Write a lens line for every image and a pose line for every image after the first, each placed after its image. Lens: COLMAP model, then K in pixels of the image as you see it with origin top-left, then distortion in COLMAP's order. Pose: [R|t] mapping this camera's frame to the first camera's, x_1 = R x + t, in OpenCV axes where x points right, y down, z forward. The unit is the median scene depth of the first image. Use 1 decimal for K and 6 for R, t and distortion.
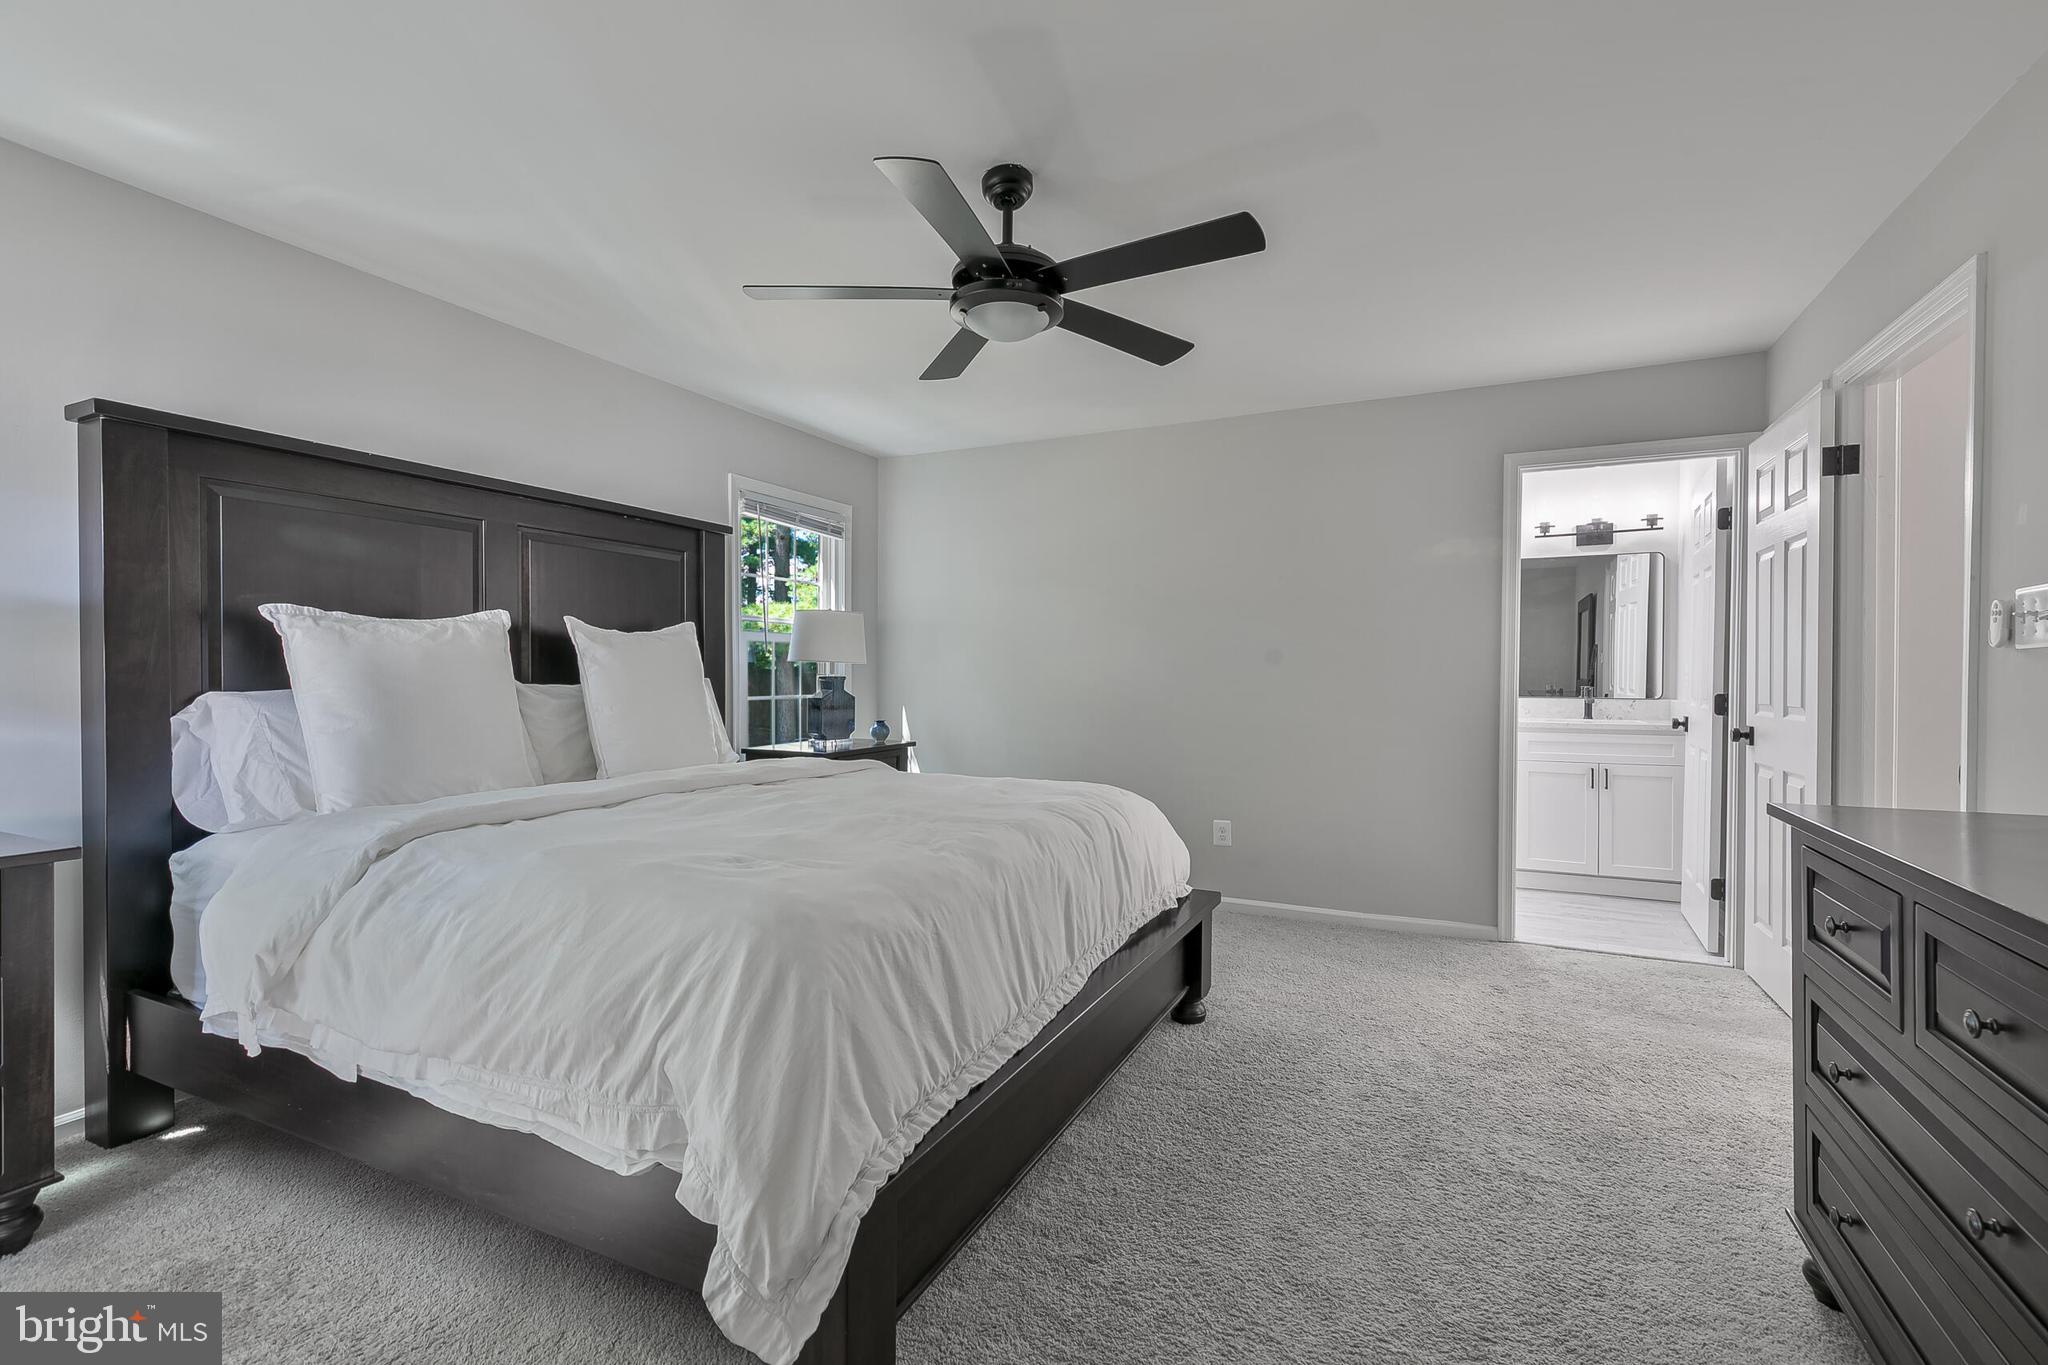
lens RADIAL K [[915.9, 0, 1028.8], [0, 915.9, 681.9], [0, 0, 1]] dist [0.008254, -0.002976]
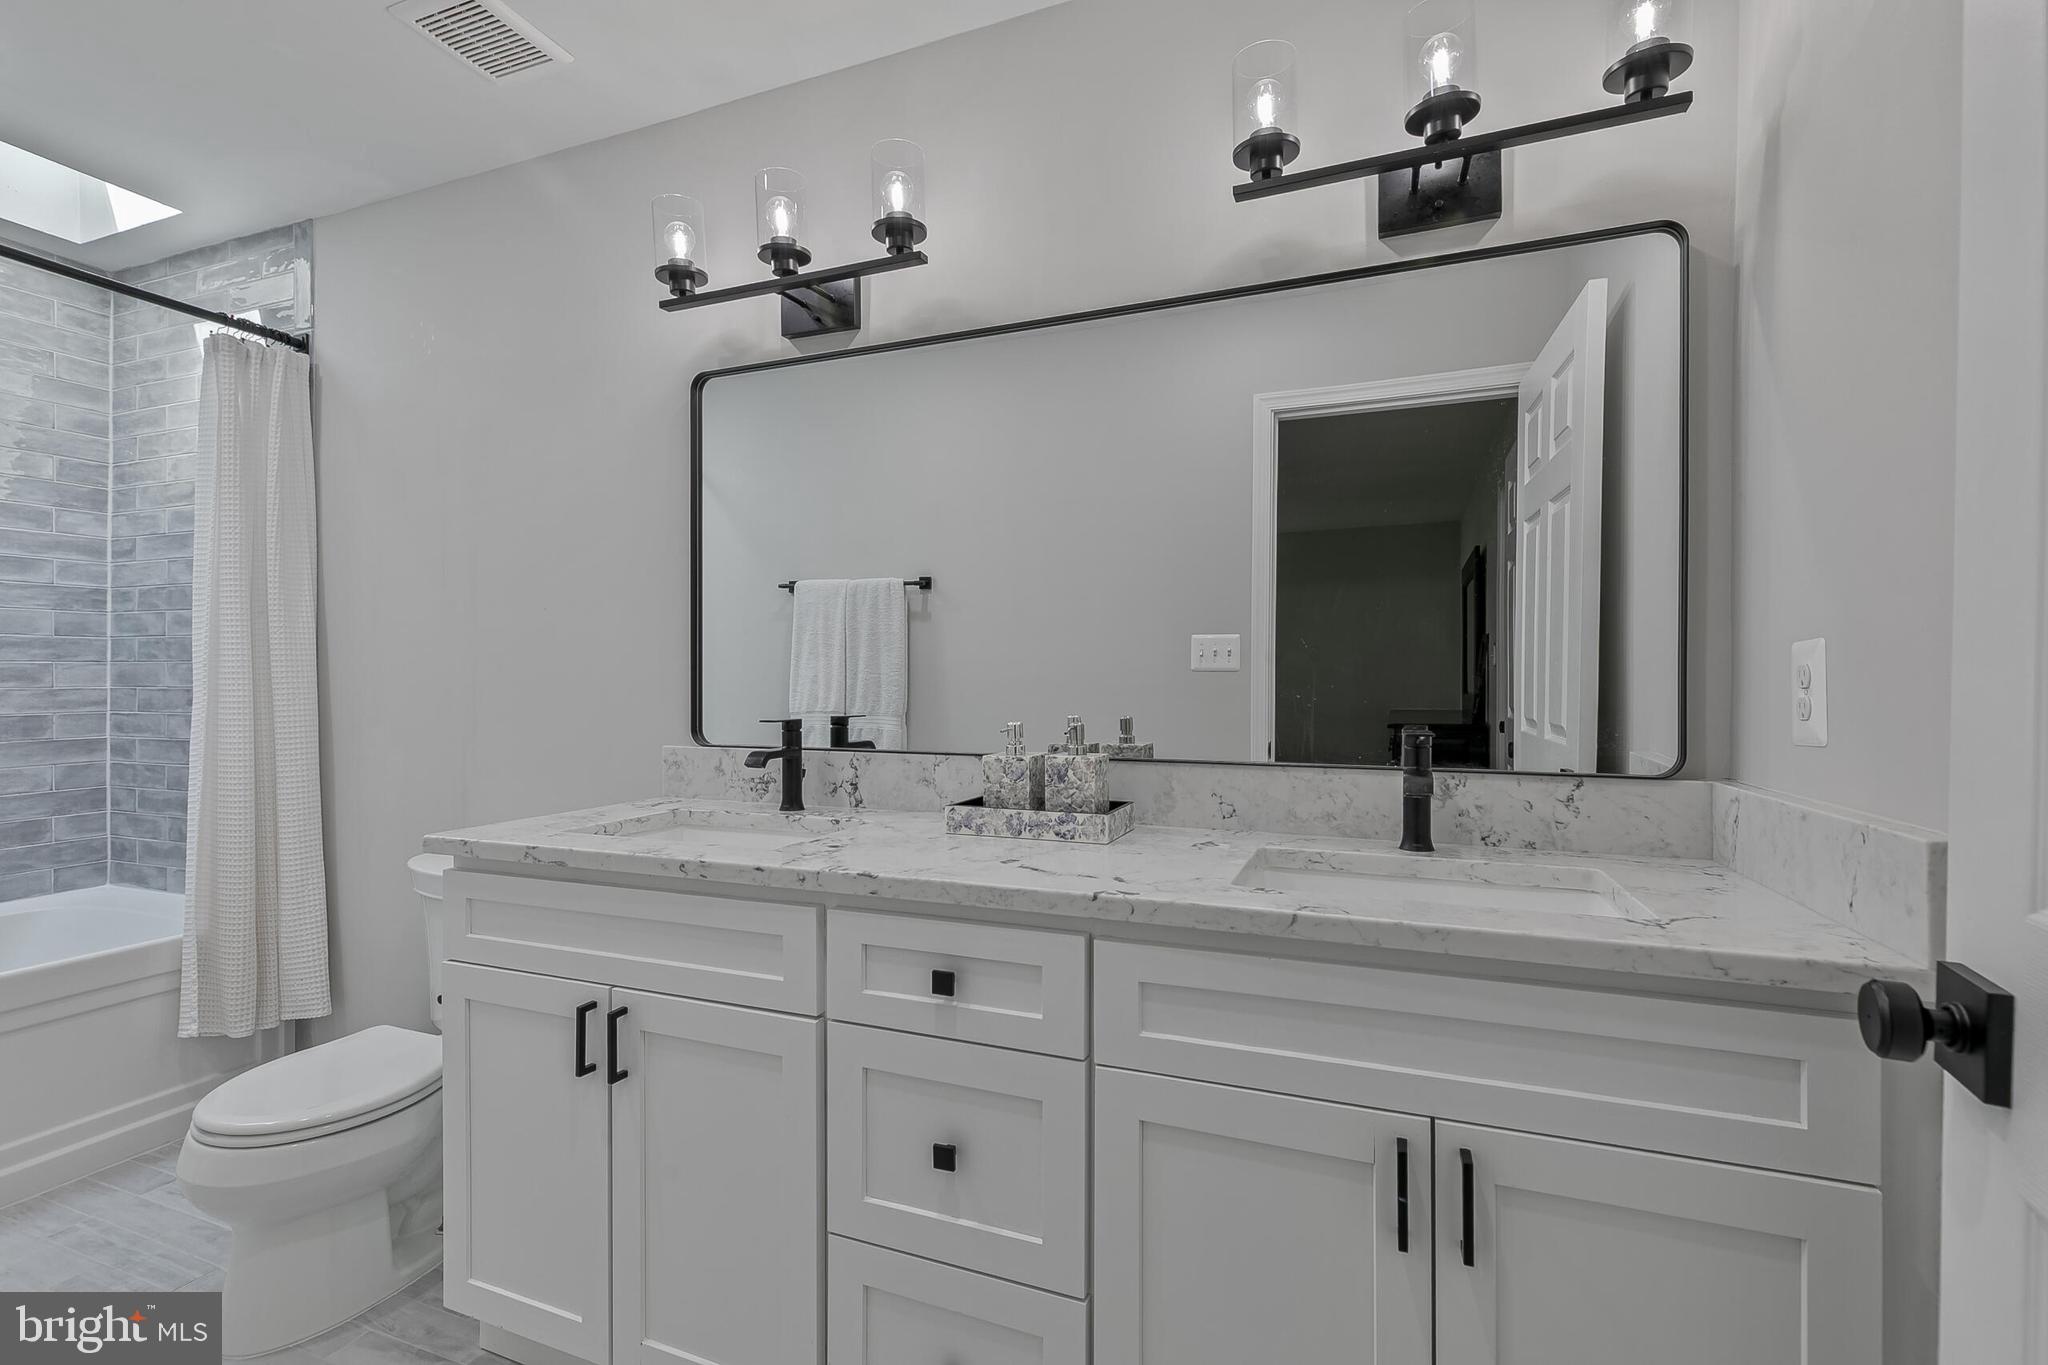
lens RADIAL K [[915.9, 0, 1015.7], [0, 915.9, 693.3], [0, 0, 1]] dist [0.008254, -0.002976]
pose [[0.997854, -0.004693, 0.065306, 0.470227], [0.004813, 0.999987, -0.001671, -0.006077], [-0.065298, 0.001982, 0.997864, 0.732190]]
